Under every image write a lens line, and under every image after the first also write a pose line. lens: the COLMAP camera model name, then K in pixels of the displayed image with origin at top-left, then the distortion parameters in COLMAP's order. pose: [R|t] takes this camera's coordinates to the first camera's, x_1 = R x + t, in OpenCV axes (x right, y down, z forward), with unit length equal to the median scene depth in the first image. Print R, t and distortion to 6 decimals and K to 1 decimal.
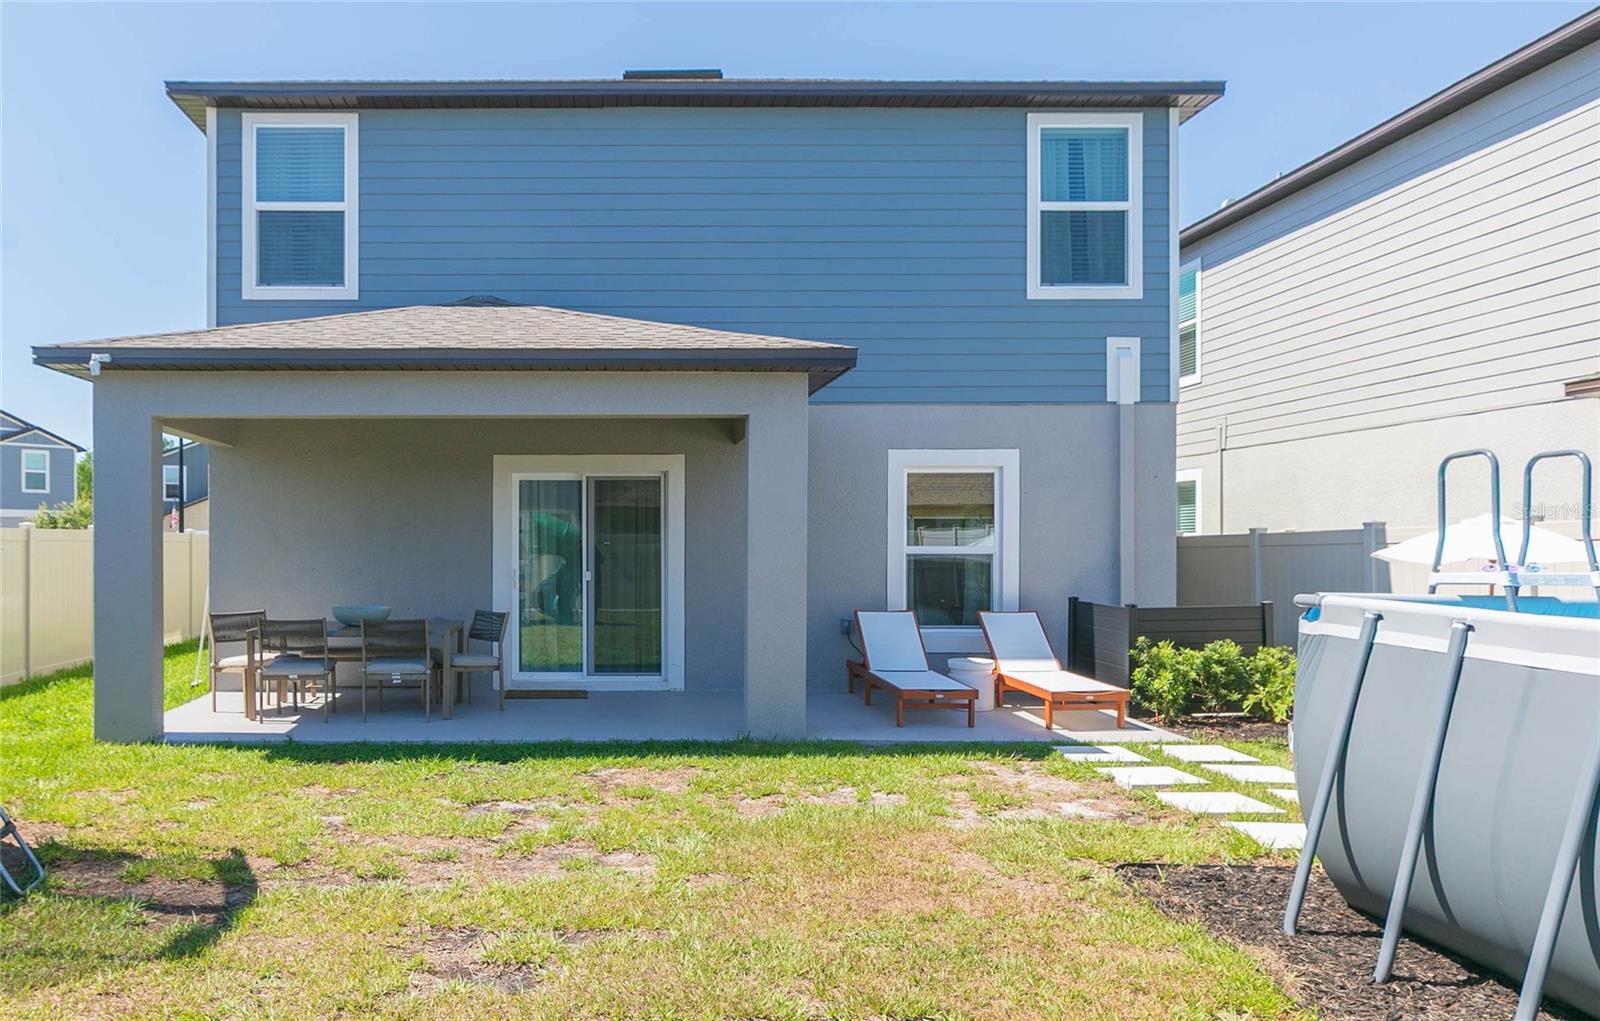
lens RADIAL K [[1159.6, 0, 604.8], [0, 1159.6, 555.0], [0, 0, 1]] dist [0.000314, 0.000001]
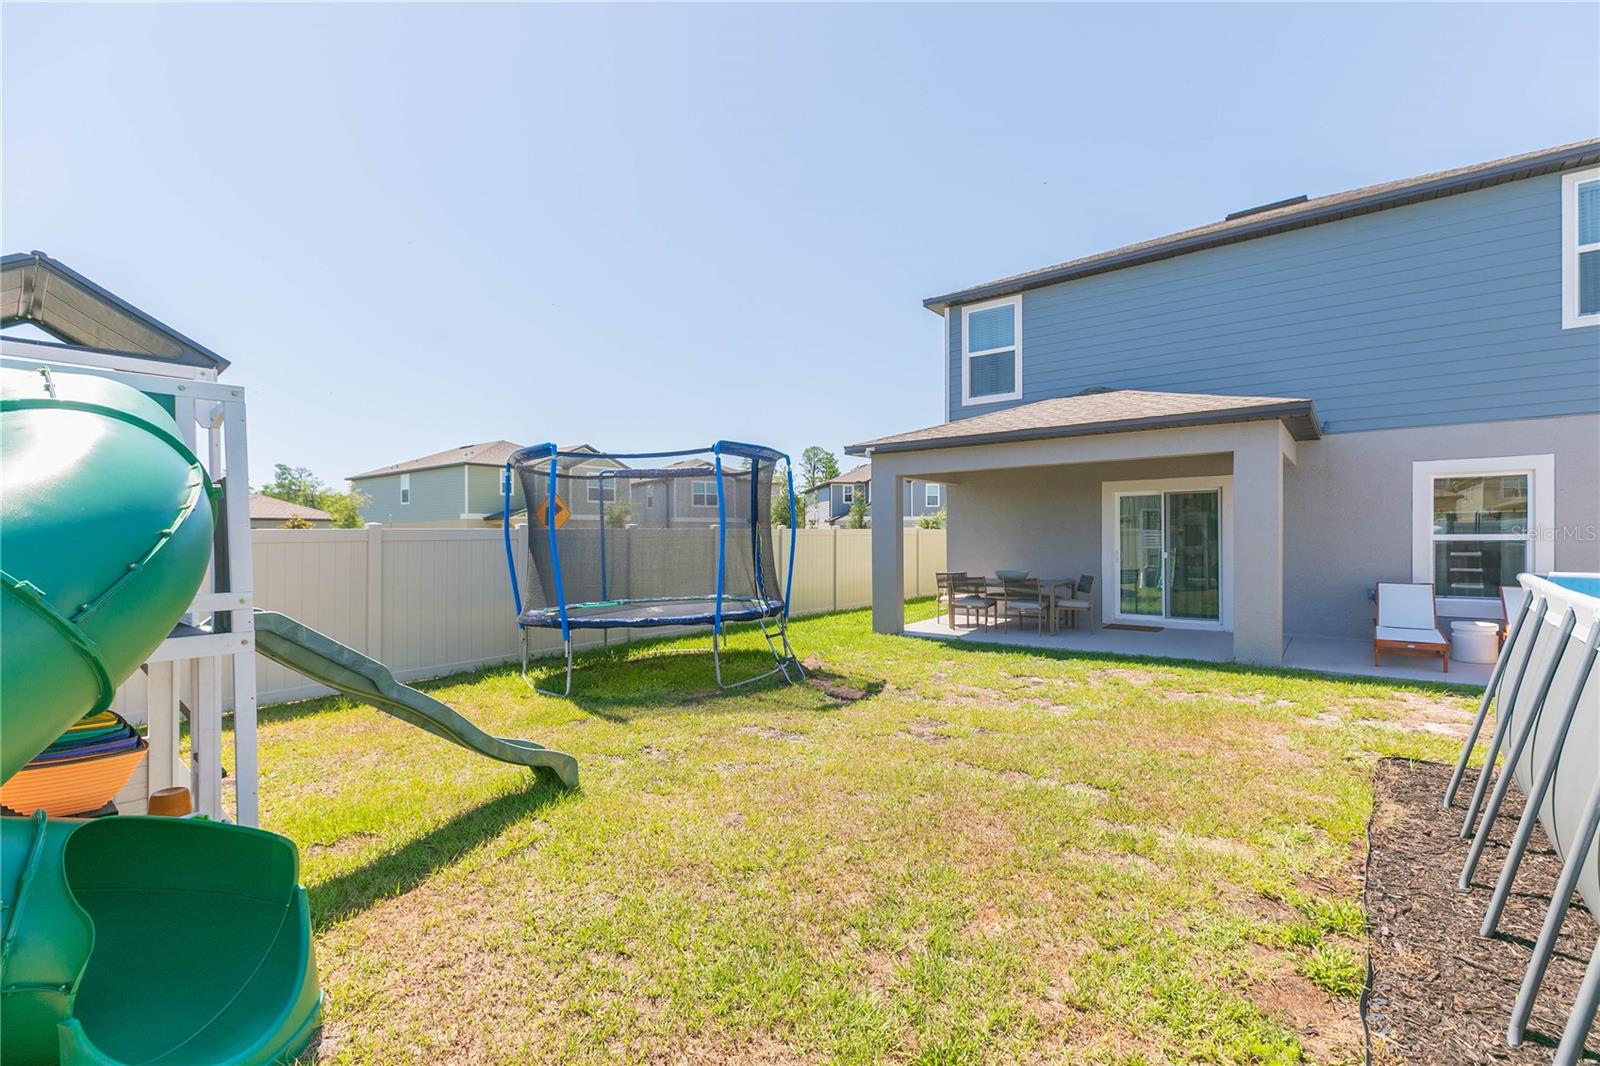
lens RADIAL K [[722.6, 0, 805.8], [0, 722.6, 536.4], [0, 0, 1]] dist [0.002351, -0.000278]
pose [[0.789653, -0.006953, -0.613514, 0.209035], [0.003617, 0.999971, -0.006677, -0.002806], [0.613543, 0.003054, 0.789656, -0.080994]]
